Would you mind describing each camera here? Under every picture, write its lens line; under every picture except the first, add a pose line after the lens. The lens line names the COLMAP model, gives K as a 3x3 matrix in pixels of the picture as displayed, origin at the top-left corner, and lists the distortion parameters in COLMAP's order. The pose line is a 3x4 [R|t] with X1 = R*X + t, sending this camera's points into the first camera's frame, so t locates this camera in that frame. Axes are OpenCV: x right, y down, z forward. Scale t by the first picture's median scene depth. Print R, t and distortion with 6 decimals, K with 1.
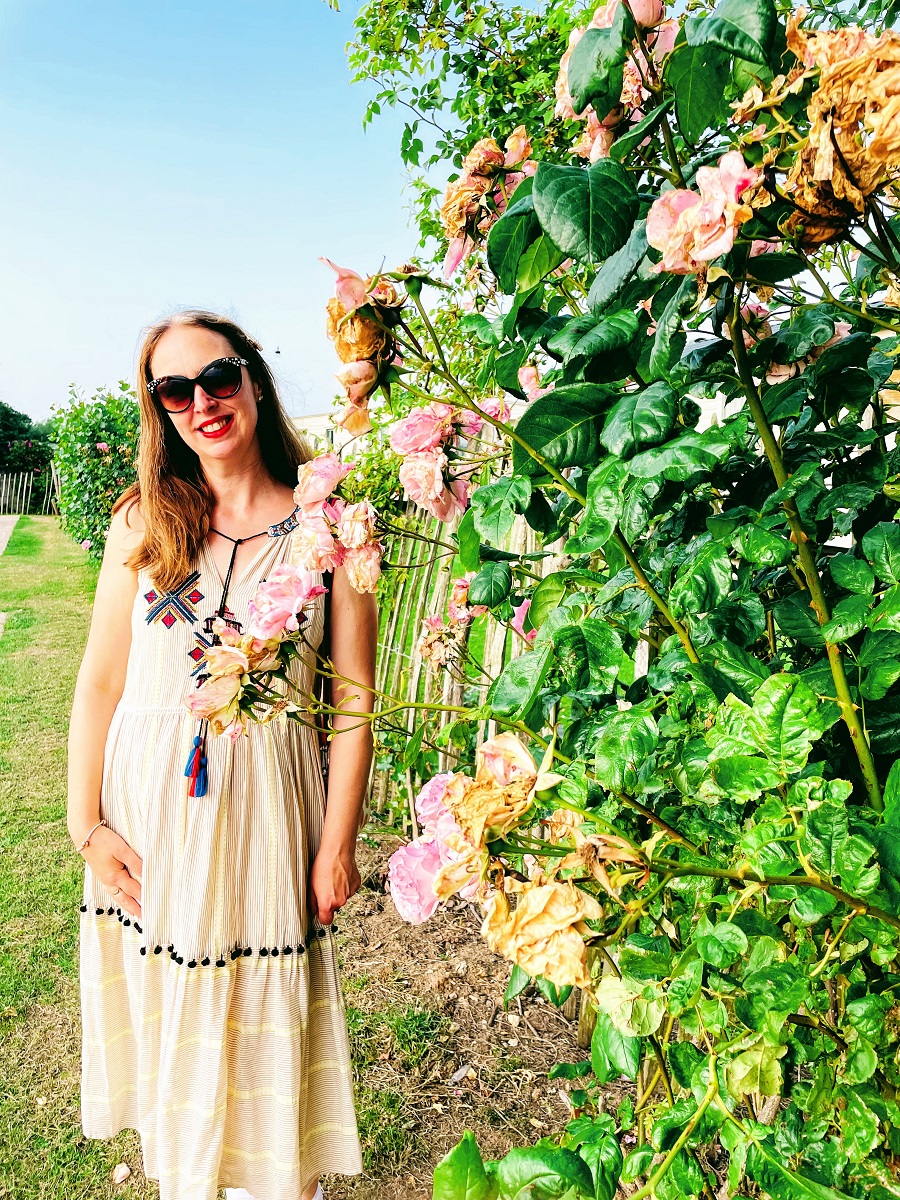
lens RADIAL K [[1022.7, 0, 430.2], [0, 1022.7, 602.3], [0, 0, 1]] dist [0.104863, -0.179512]
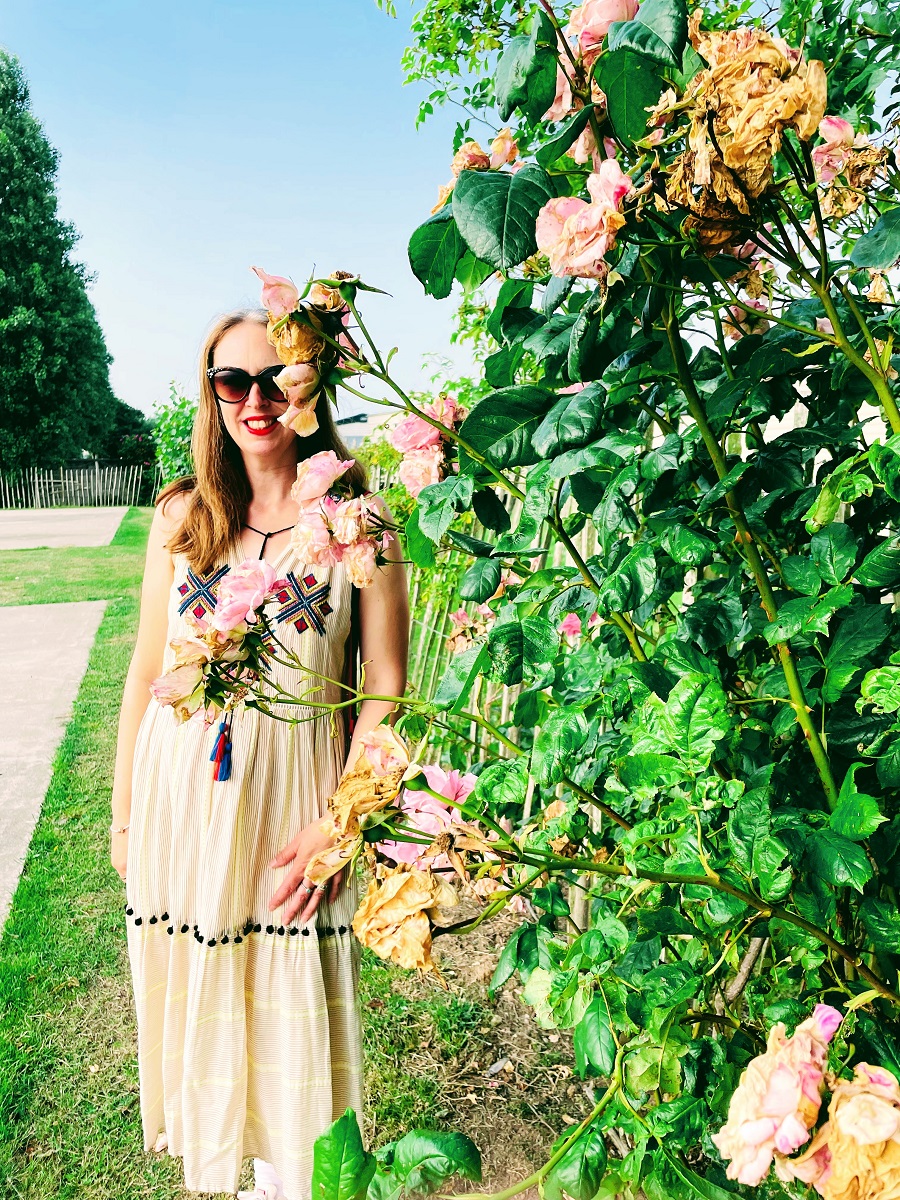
lens RADIAL K [[1025.6, 0, 451.2], [0, 1025.6, 594.1], [0, 0, 1]] dist [0.116240, -0.205576]
pose [[0.994976, 0.014030, -0.099130, 0.167316], [-0.014137, 0.999900, -0.000376, -0.003641], [0.099115, 0.001776, 0.995074, -0.019884]]
